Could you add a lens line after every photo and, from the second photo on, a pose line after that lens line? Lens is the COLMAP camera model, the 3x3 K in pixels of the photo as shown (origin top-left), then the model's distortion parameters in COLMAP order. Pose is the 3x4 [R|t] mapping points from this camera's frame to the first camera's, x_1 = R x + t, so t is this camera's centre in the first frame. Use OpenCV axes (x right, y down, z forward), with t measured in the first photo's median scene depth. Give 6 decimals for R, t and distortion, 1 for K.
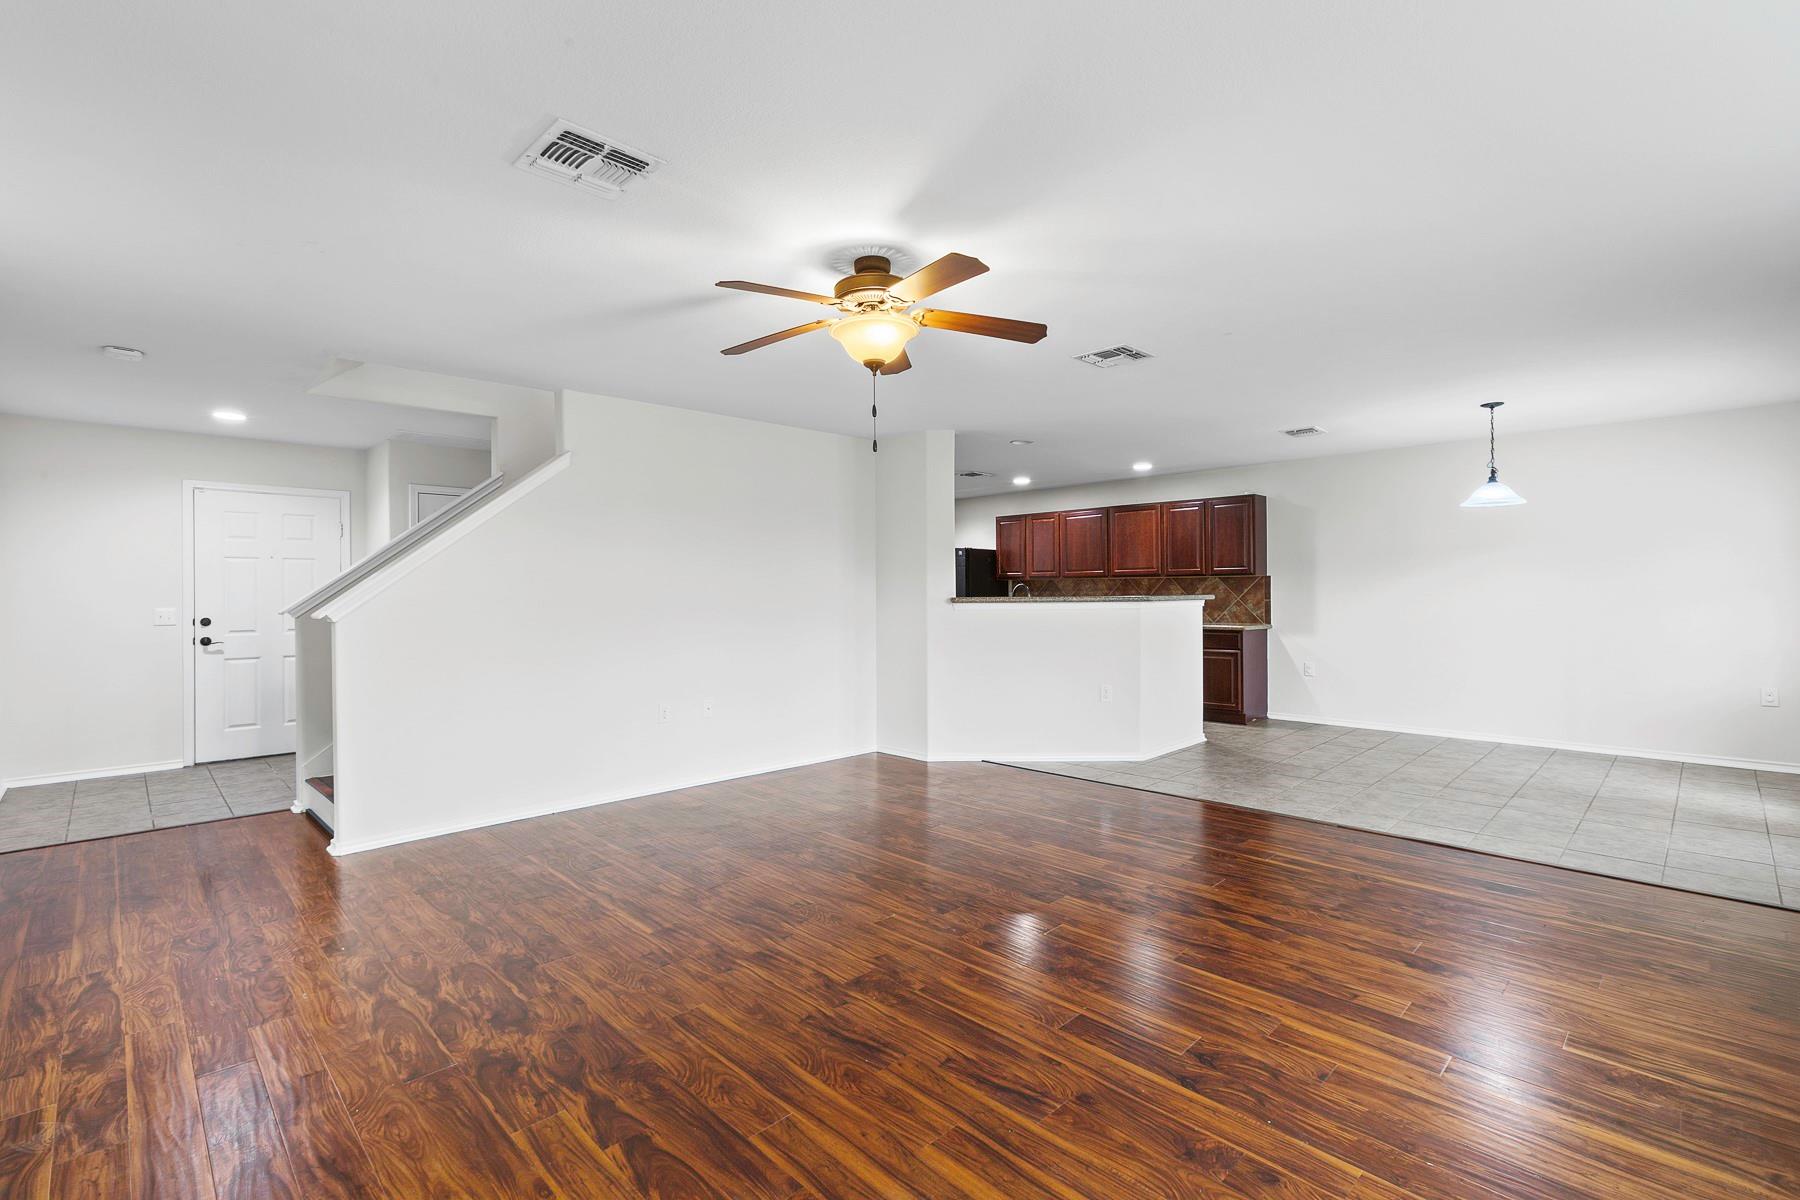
lens RADIAL K [[825.5, 0, 903.2], [0, 825.5, 597.4], [0, 0, 1]] dist [-0.014356, 0.001066]
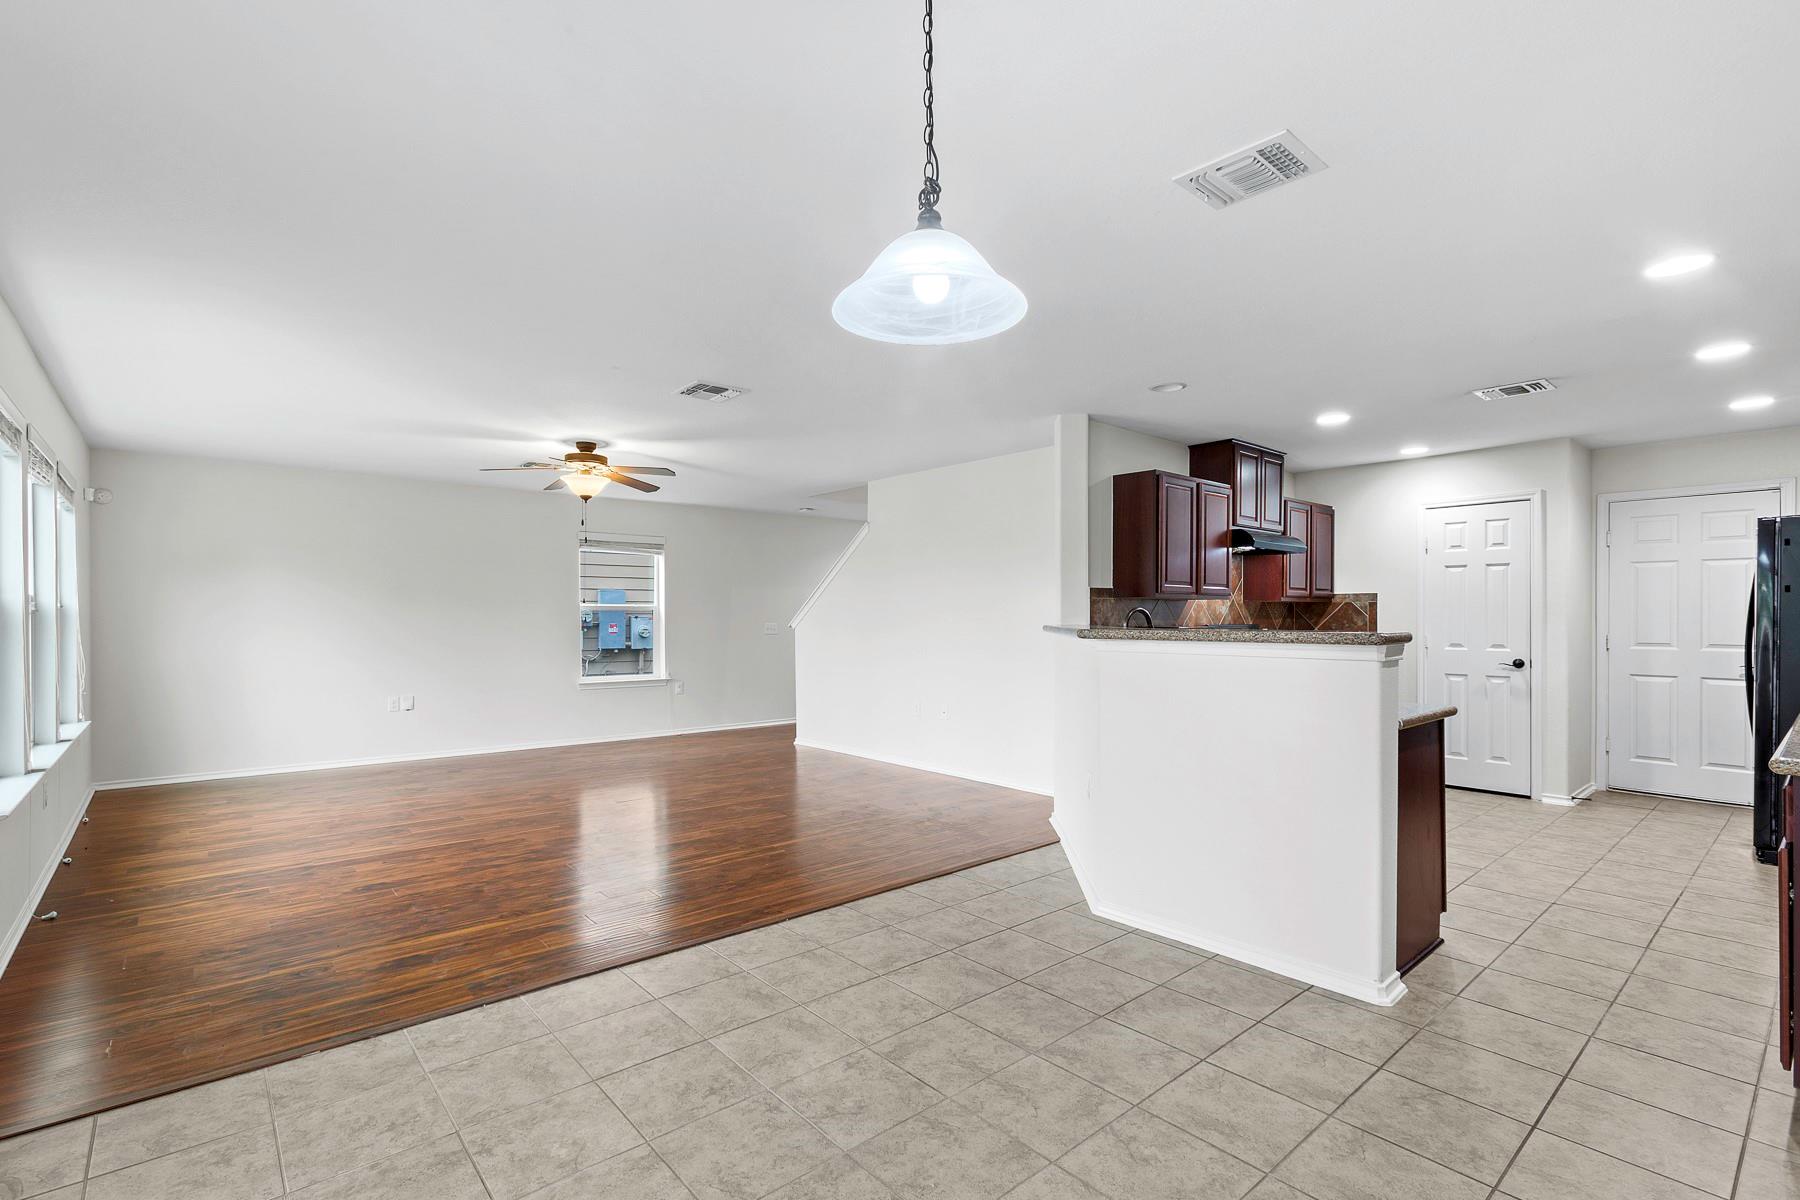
lens RADIAL K [[825.5, 0, 905.8], [0, 825.5, 610.1], [0, 0, 1]] dist [-0.014356, 0.001066]
pose [[-0.067007, -0.000597, -0.997752, 1.788071], [-0.008926, 0.999960, 0.000002, -0.045385], [0.997713, 0.008906, -0.067010, 1.790913]]
